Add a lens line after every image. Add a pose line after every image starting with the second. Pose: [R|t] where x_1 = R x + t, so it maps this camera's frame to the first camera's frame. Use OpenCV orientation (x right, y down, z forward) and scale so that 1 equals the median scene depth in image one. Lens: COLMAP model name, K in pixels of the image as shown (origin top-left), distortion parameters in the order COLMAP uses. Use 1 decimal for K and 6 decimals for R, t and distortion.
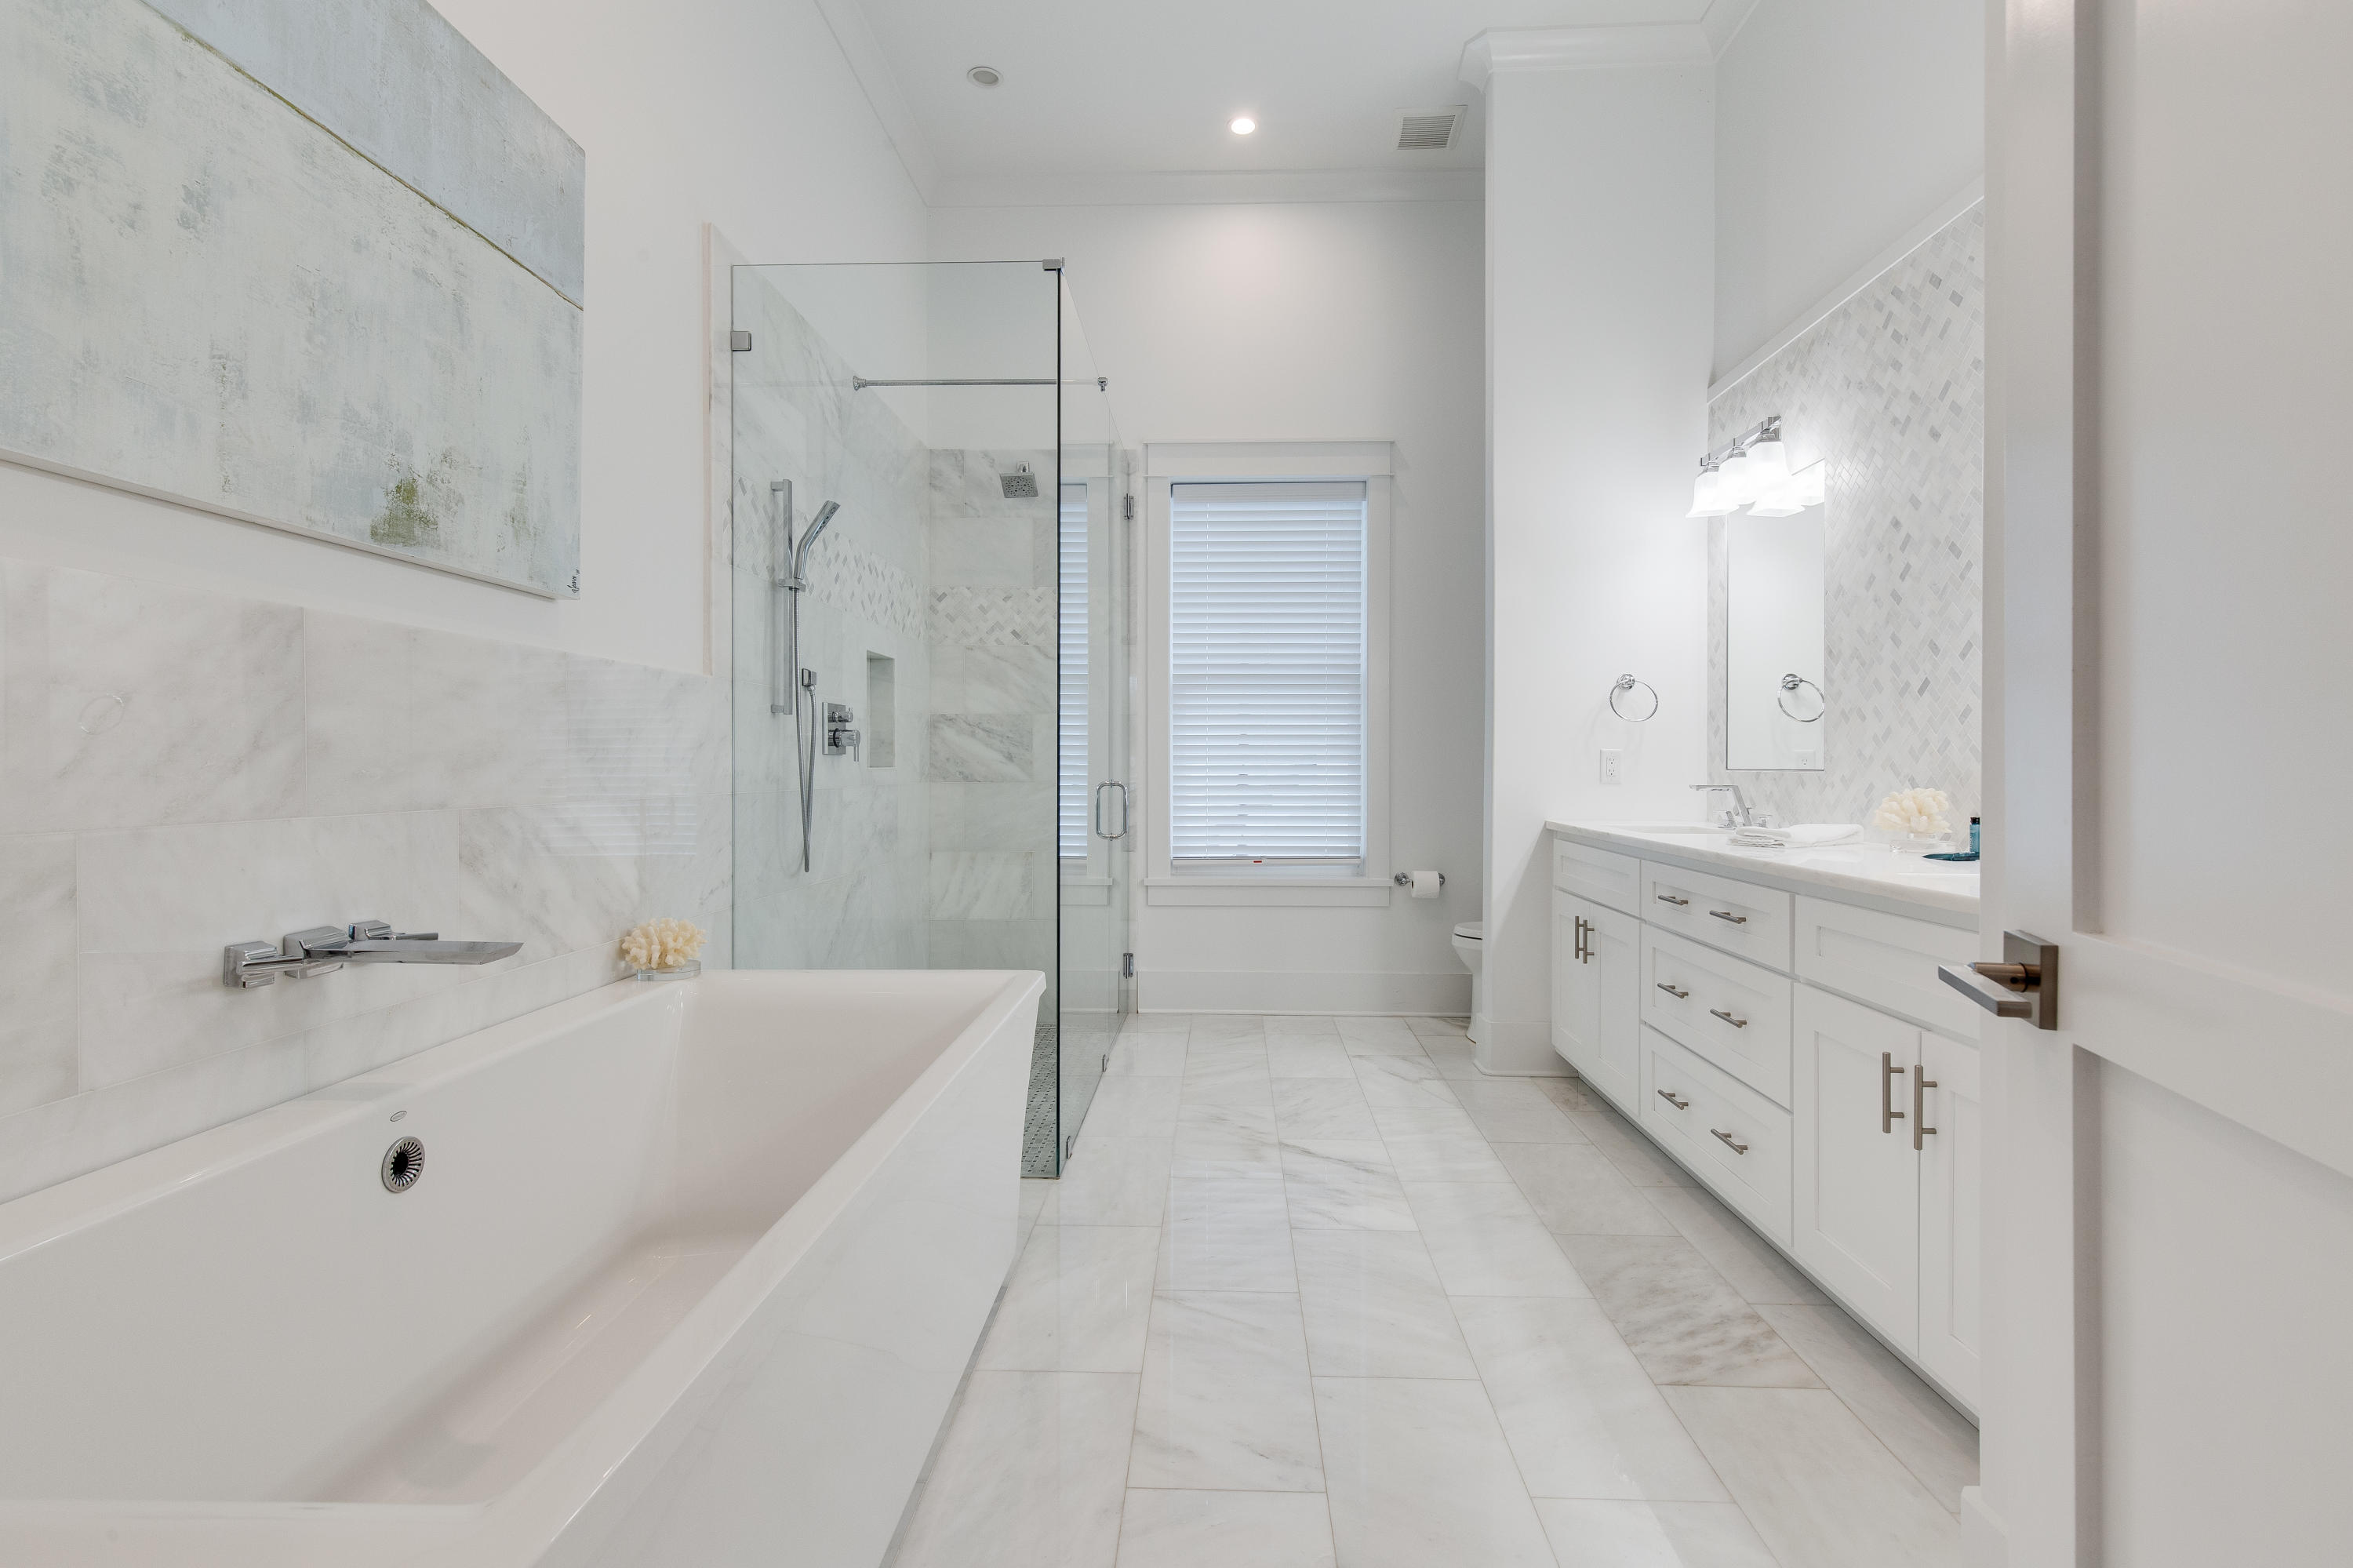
lens RADIAL K [[1162.4, 0, 1183.4], [0, 1162.4, 777.0], [0, 0, 1]] dist [-0.025263, -0.000669]
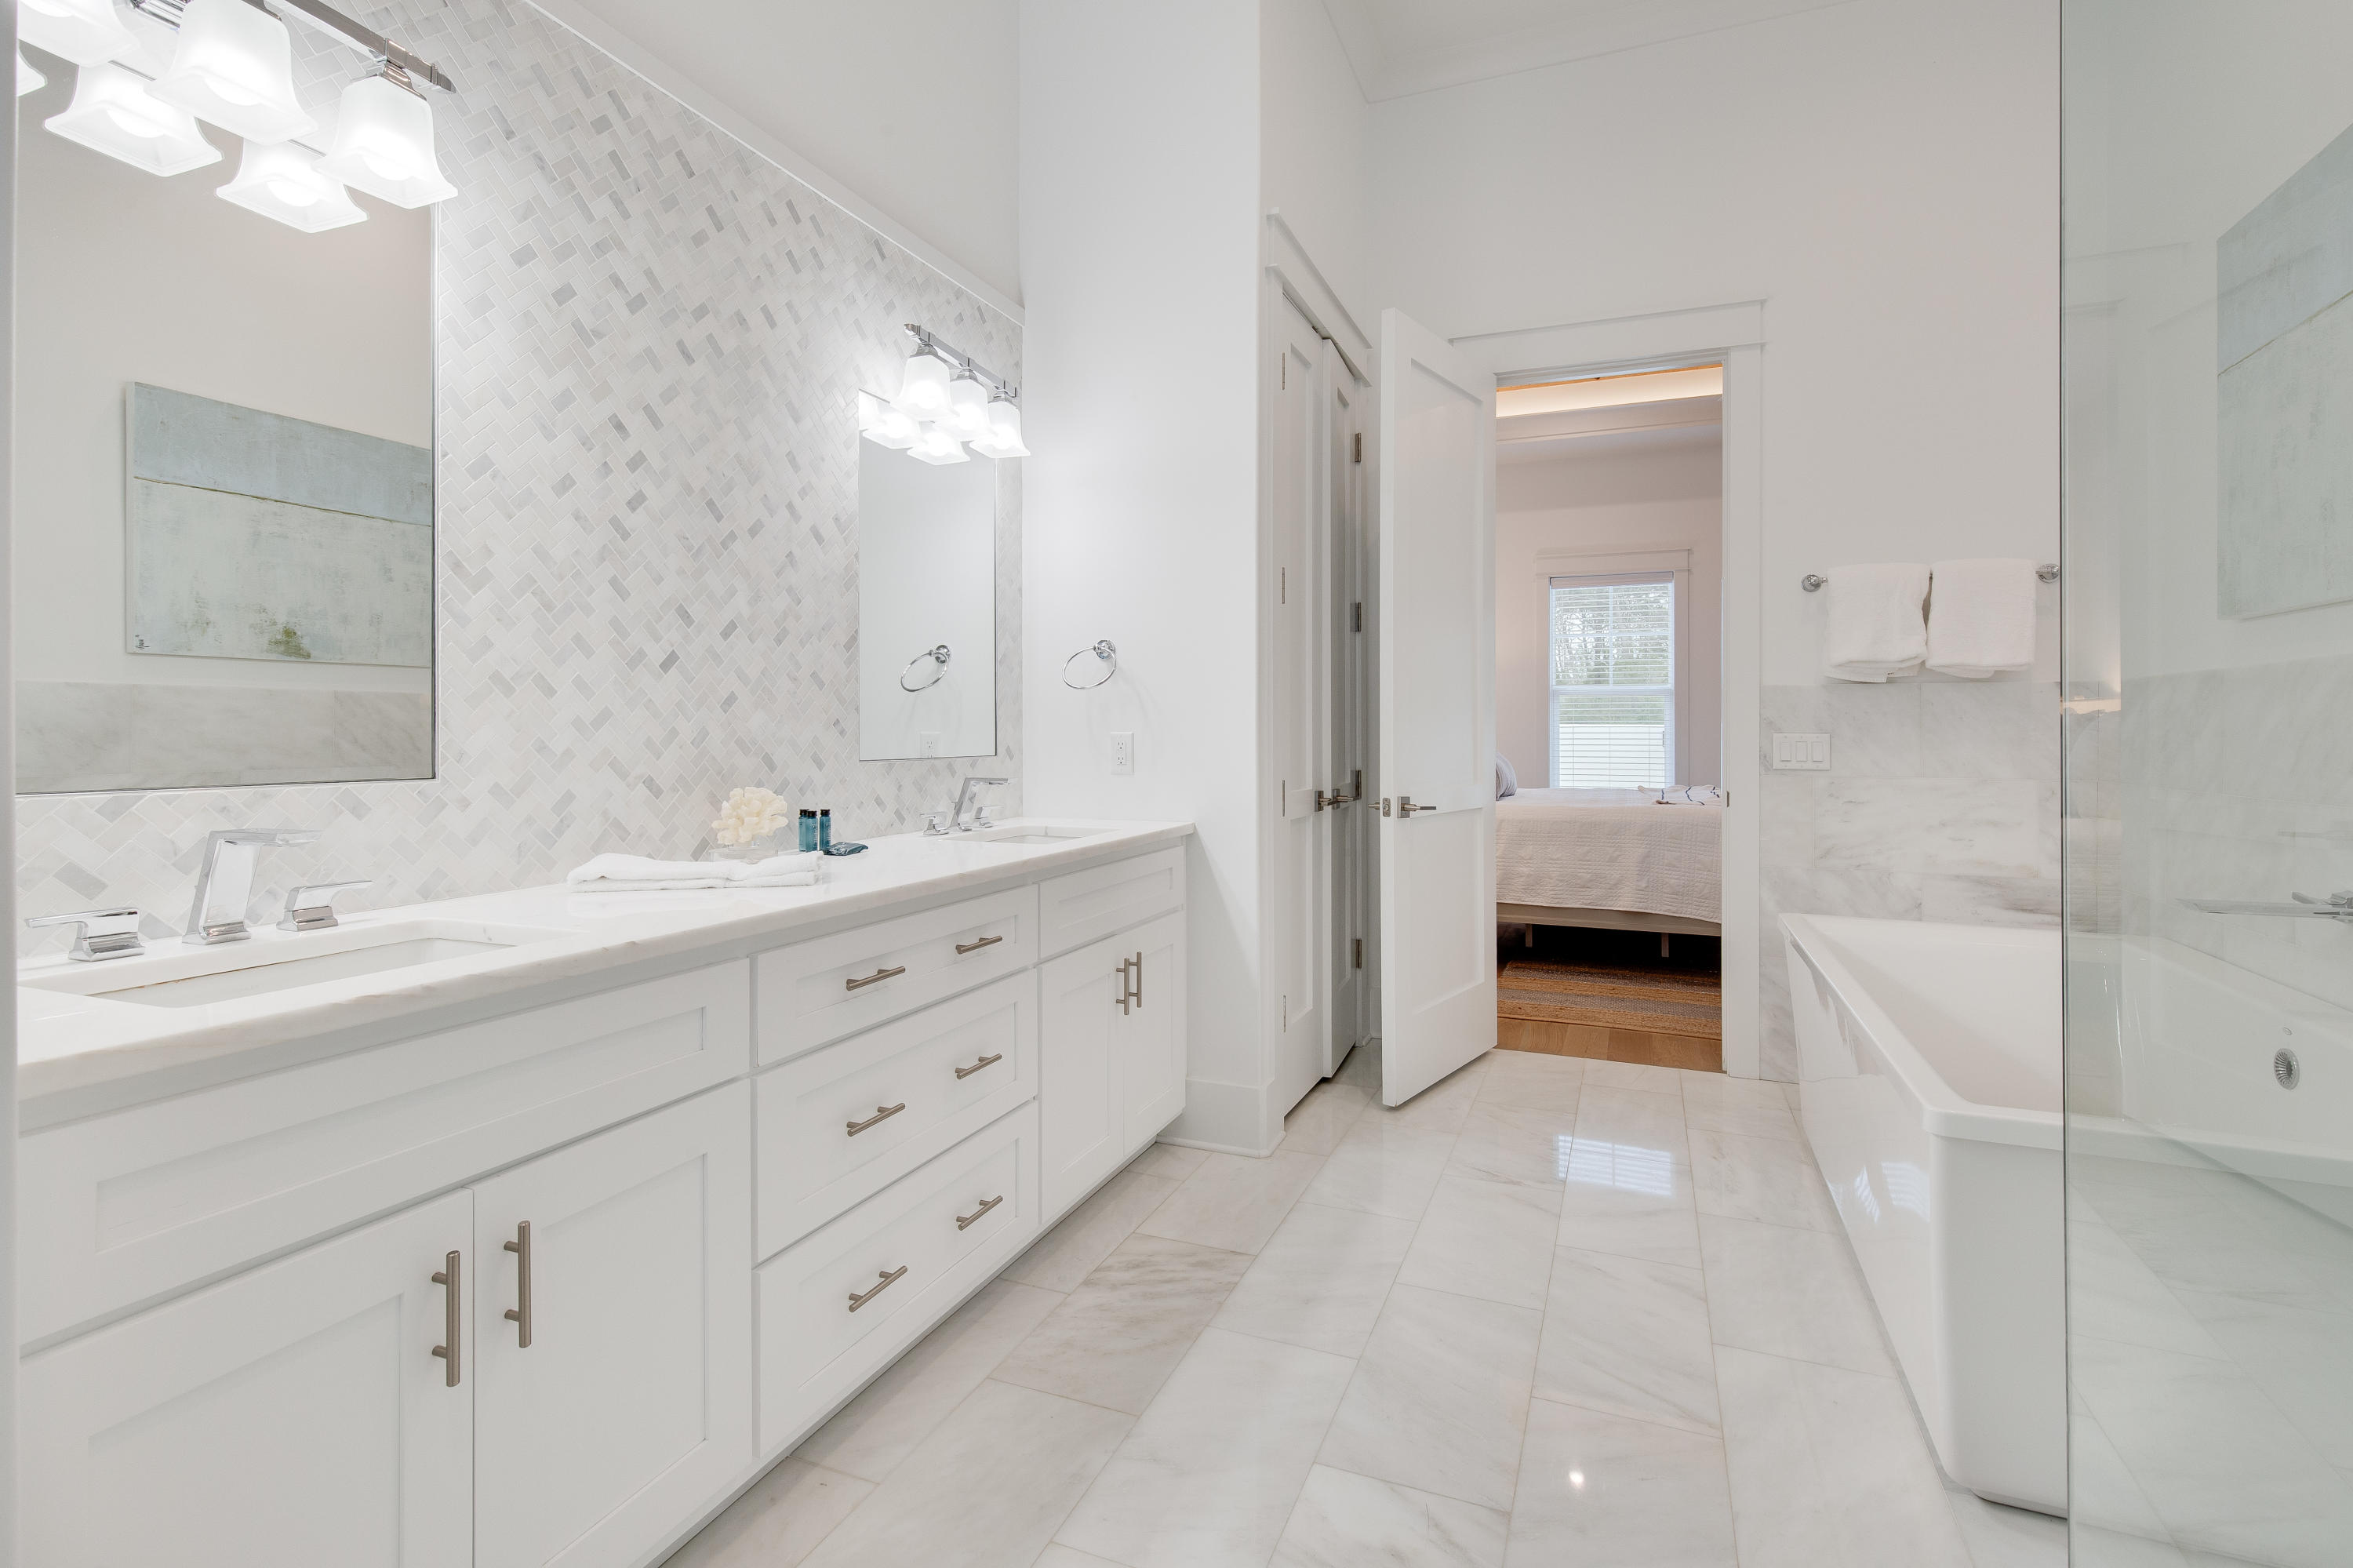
lens RADIAL K [[1162.4, 0, 1145.7], [0, 1162.4, 720.6], [0, 0, 1]] dist [-0.025263, -0.000669]
pose [[-0.937820, -0.001545, 0.347119, 0.064582], [-0.000737, 0.999997, 0.002462, -0.039923], [-0.347122, 0.002053, -0.937818, 1.605479]]
